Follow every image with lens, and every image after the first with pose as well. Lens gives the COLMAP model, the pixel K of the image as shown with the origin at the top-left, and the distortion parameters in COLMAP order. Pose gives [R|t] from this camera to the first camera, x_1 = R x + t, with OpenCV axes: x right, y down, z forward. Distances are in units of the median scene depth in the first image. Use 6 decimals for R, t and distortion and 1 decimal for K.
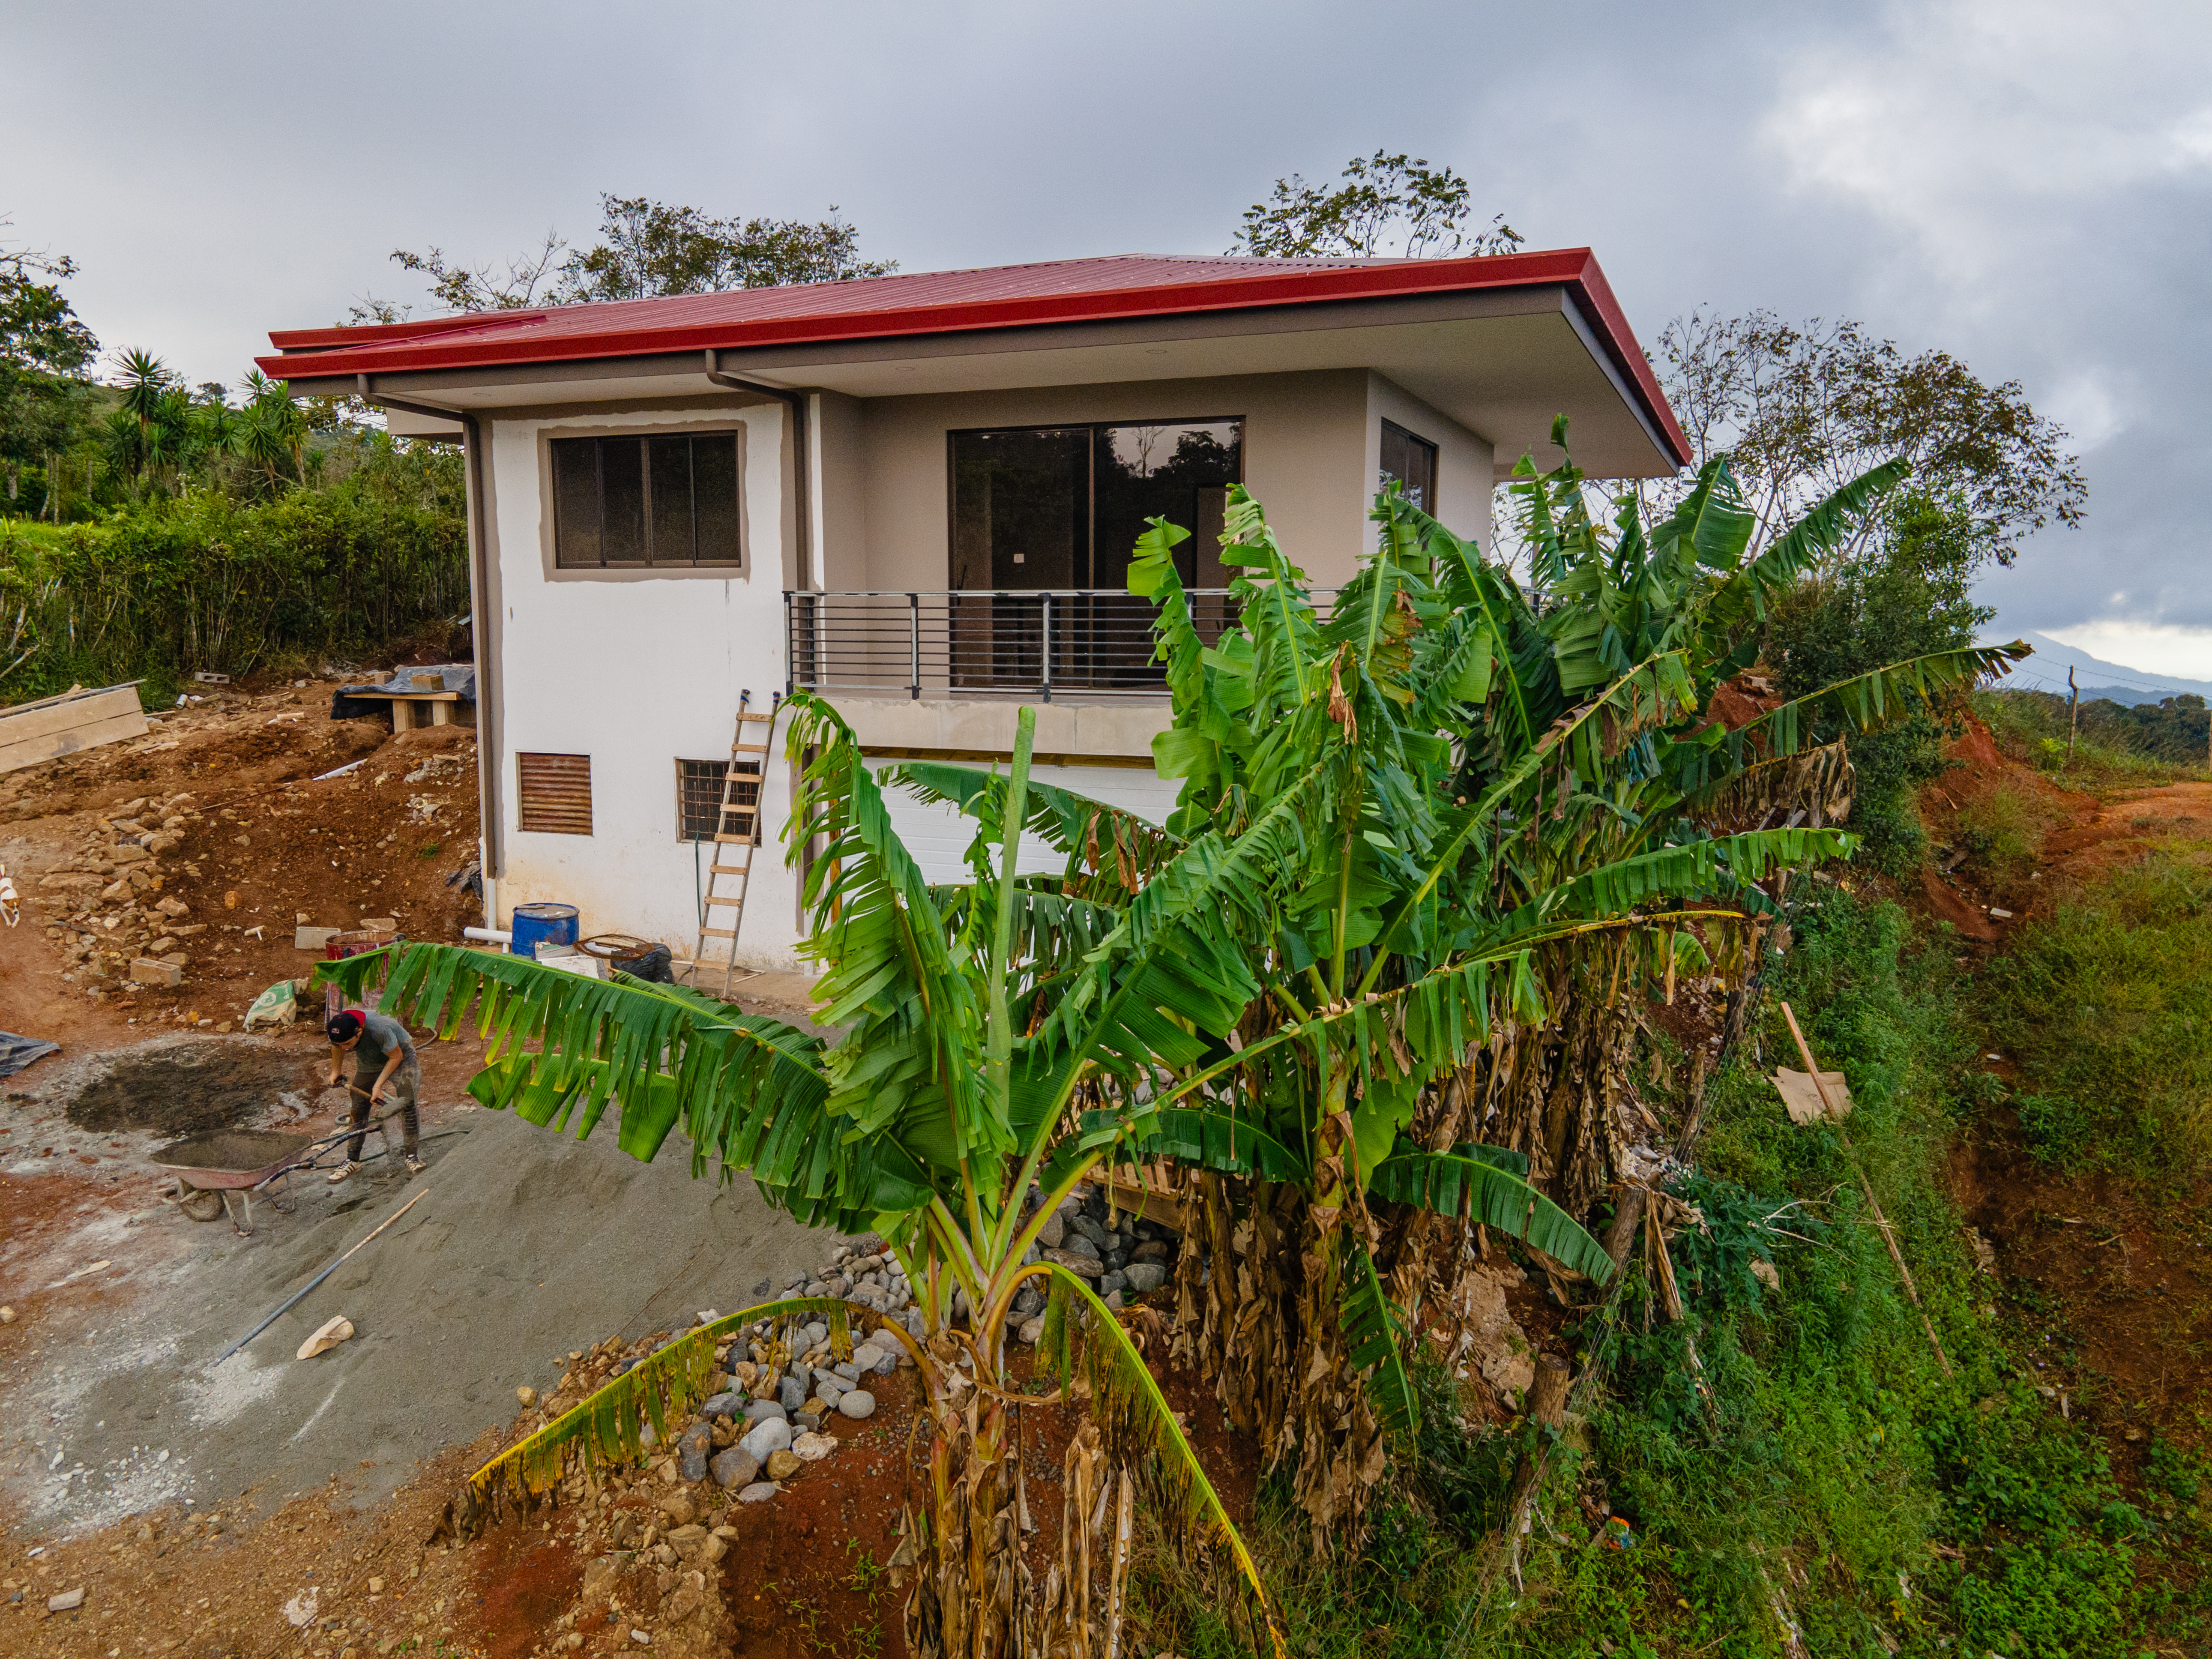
lens RADIAL K [[1610.7, 0, 1087.9], [0, 1610.7, 834.0], [0, 0, 1]] dist [0.031178, 0.035153]
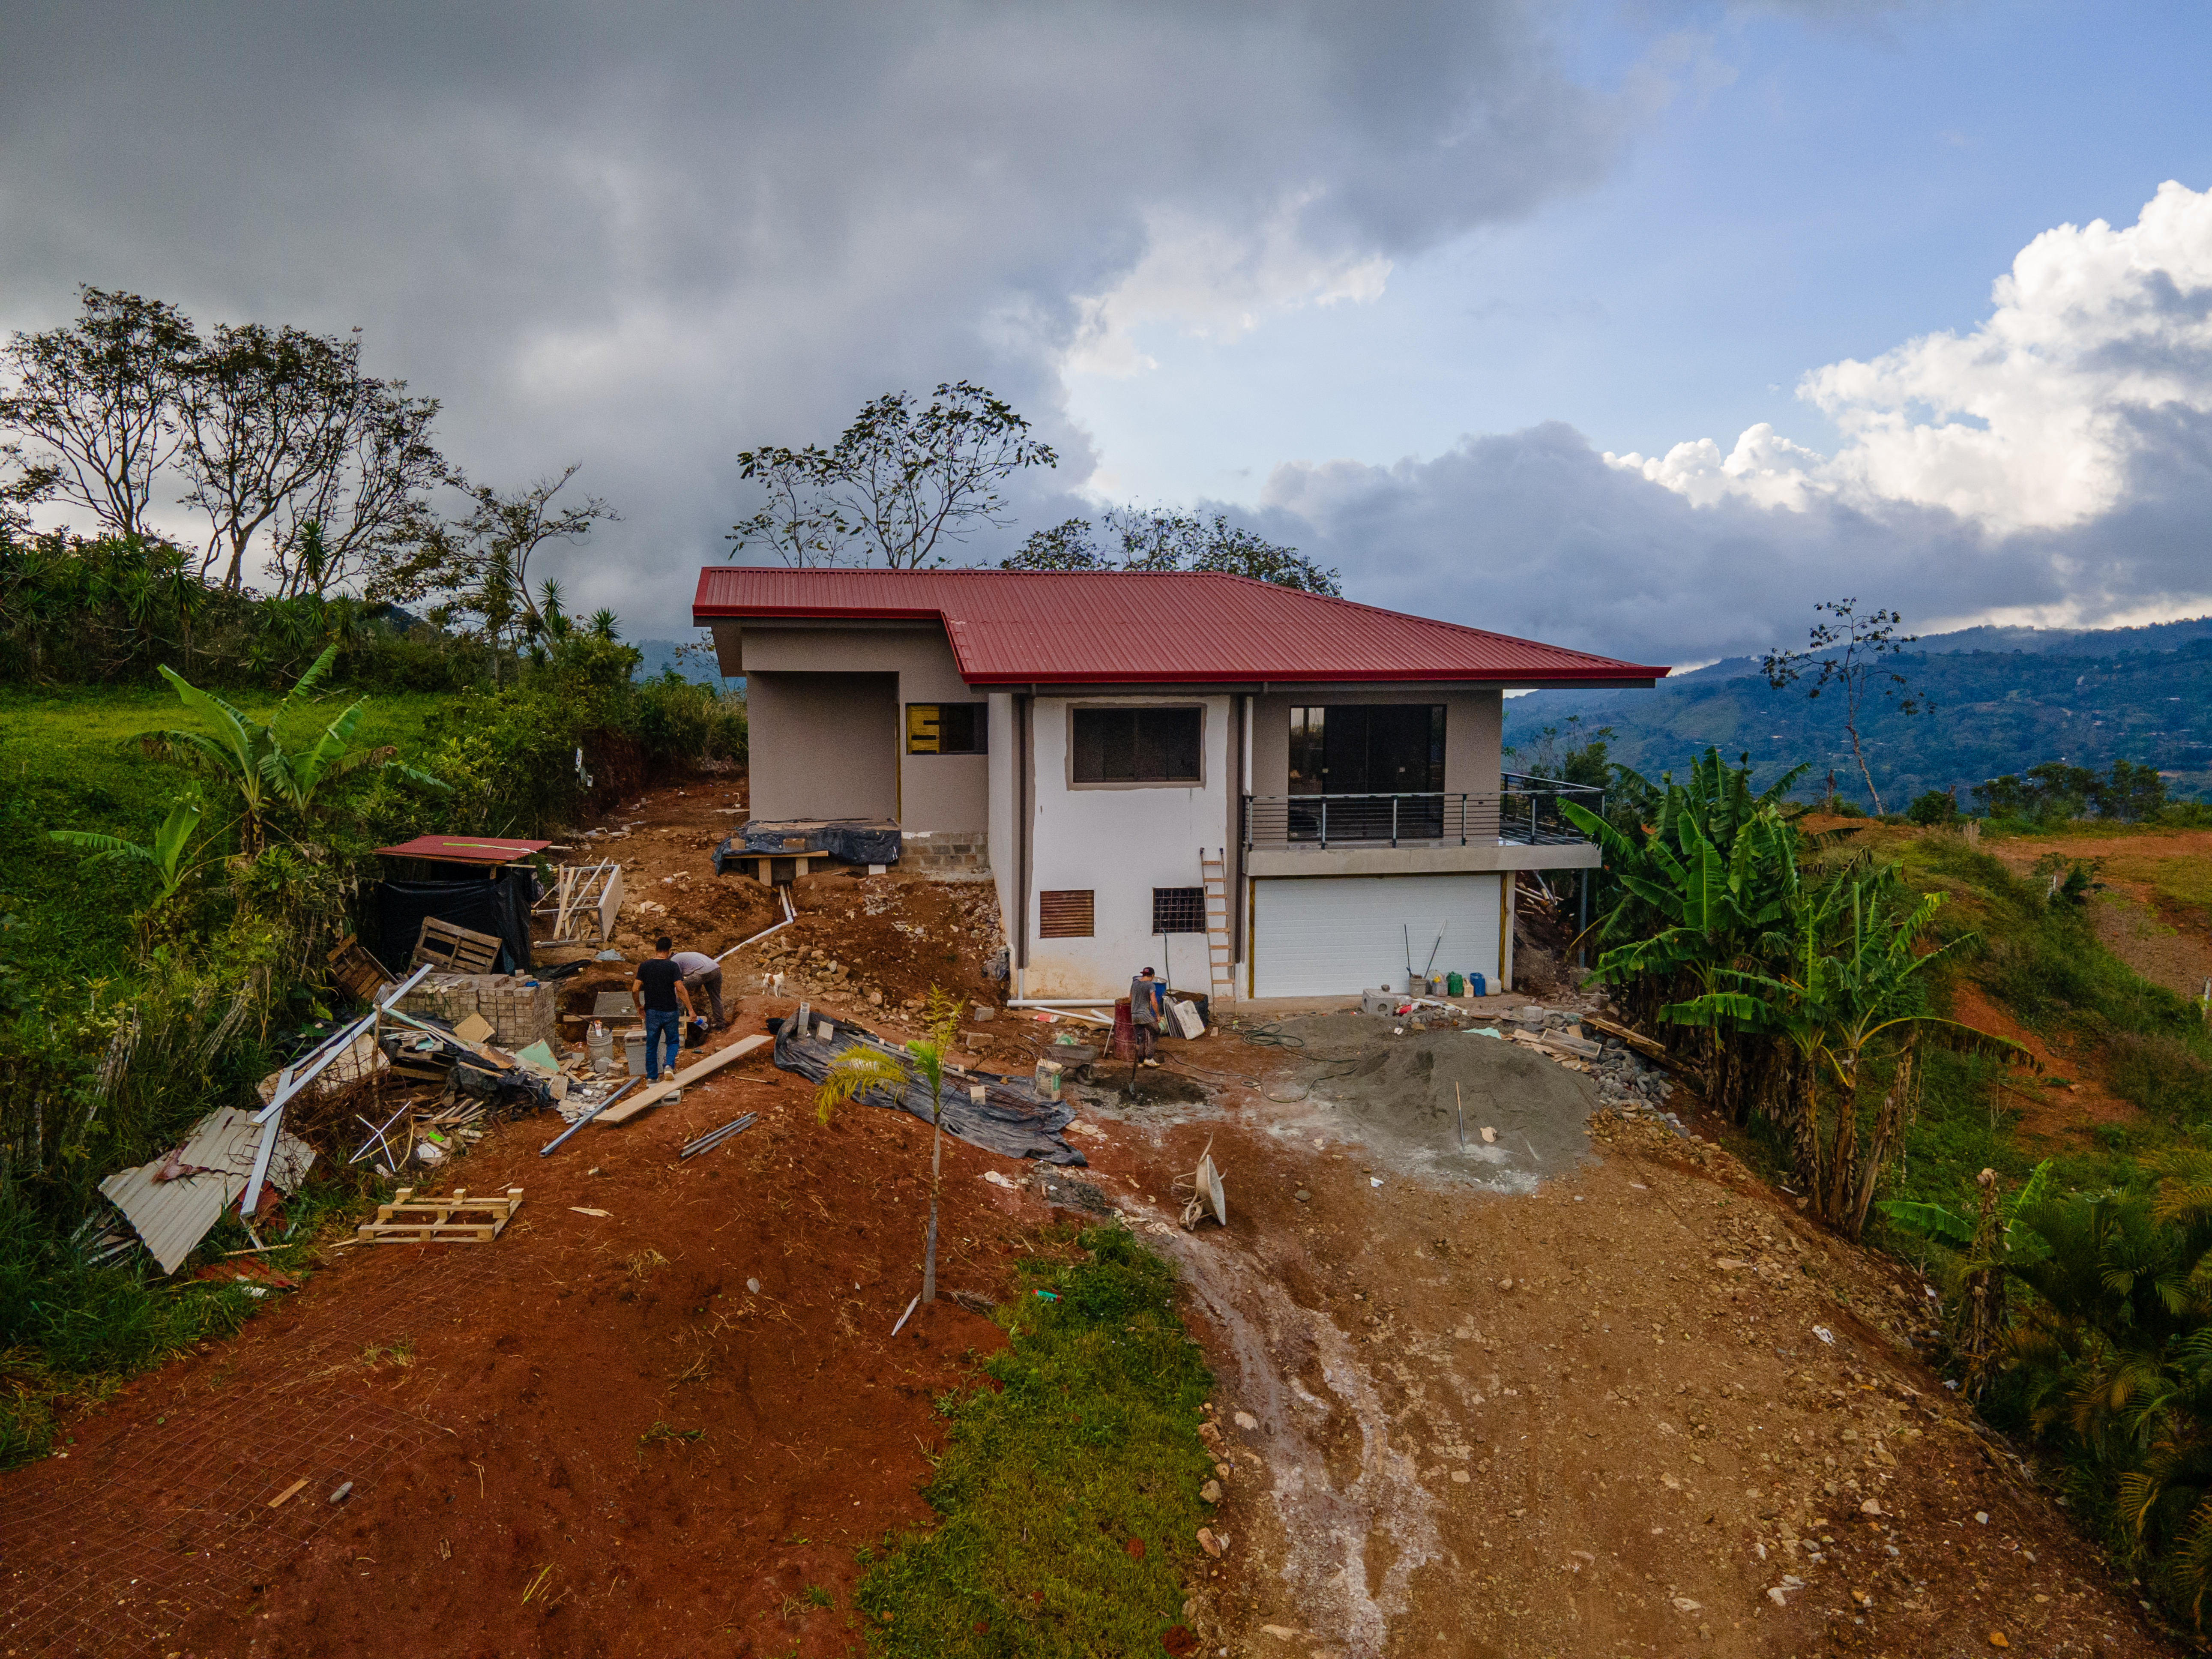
lens RADIAL K [[1610.7, 0, 1087.9], [0, 1610.7, 834.0], [0, 0, 1]] dist [0.031178, 0.035153]
pose [[0.840299, -0.062952, 0.538456, -1.233107], [0.072434, 0.997367, 0.003567, -0.114883], [-0.537262, 0.036005, 0.842646, -0.434567]]
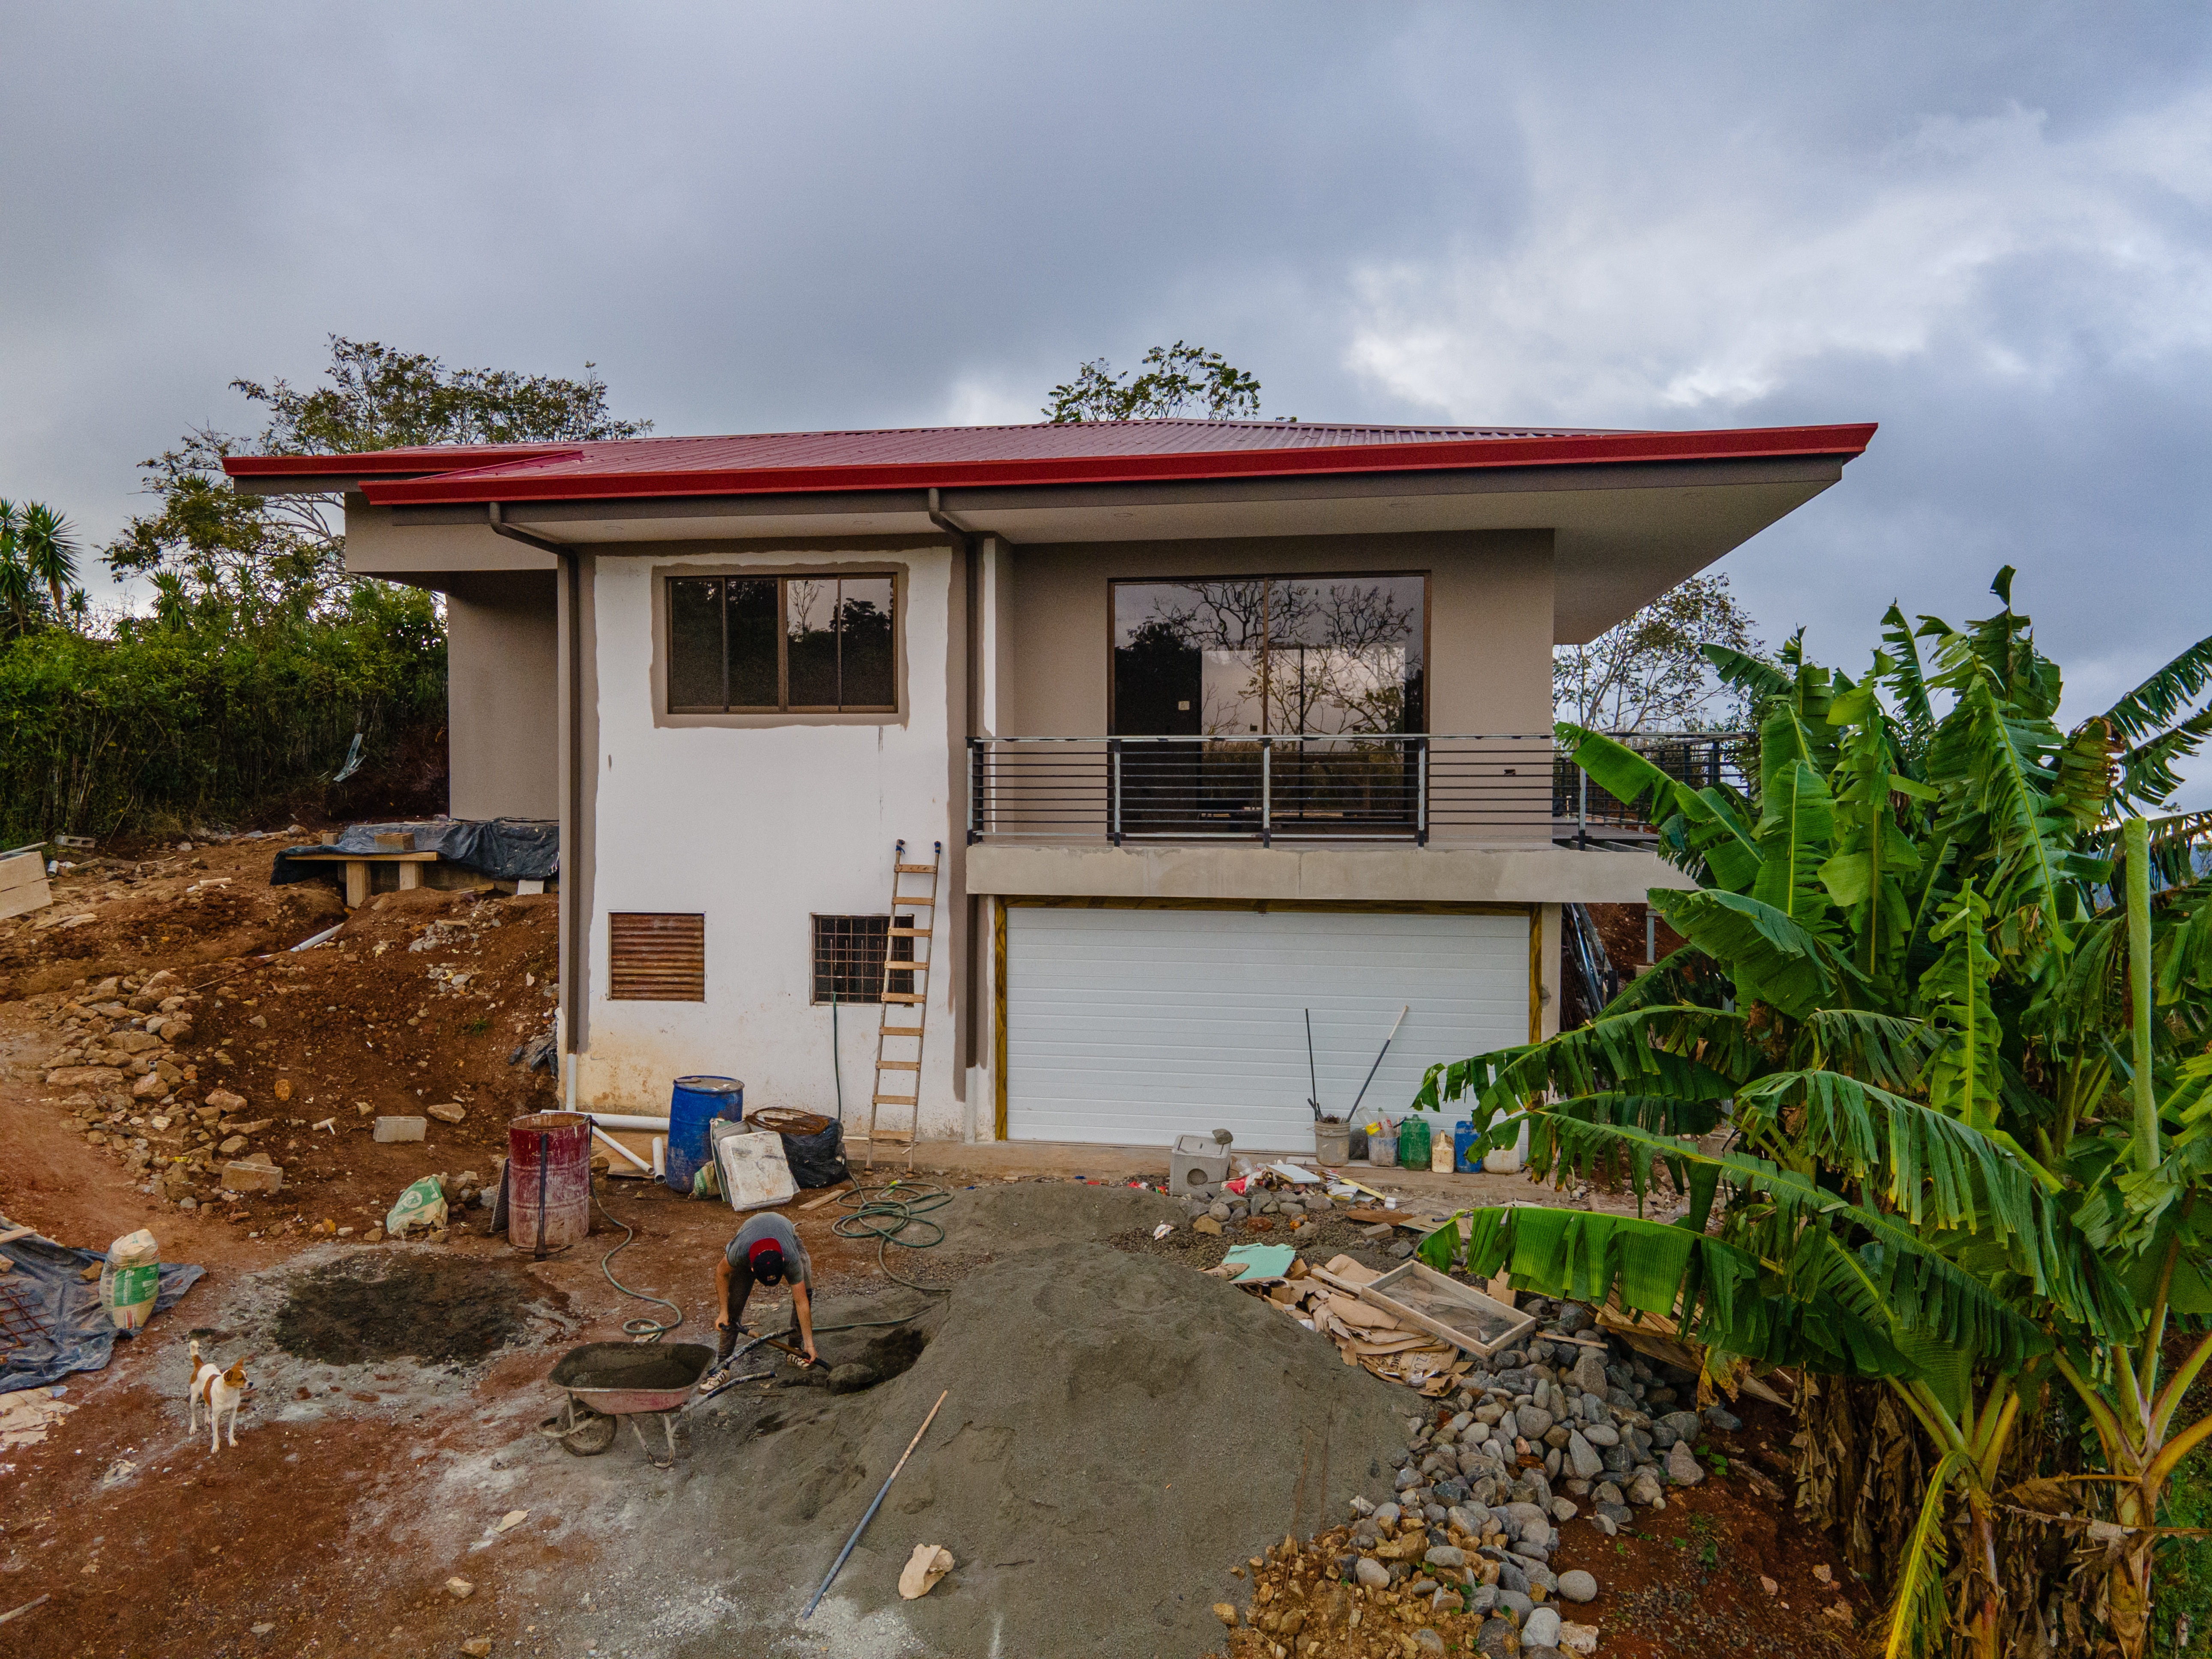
lens RADIAL K [[1610.7, 0, 1087.9], [0, 1610.7, 834.0], [0, 0, 1]] dist [0.031178, 0.035153]
pose [[0.974847, -0.007799, 0.222740, -0.301419], [0.030555, 0.994628, -0.098903, 0.003886], [-0.220772, 0.103221, 0.969848, 0.054481]]
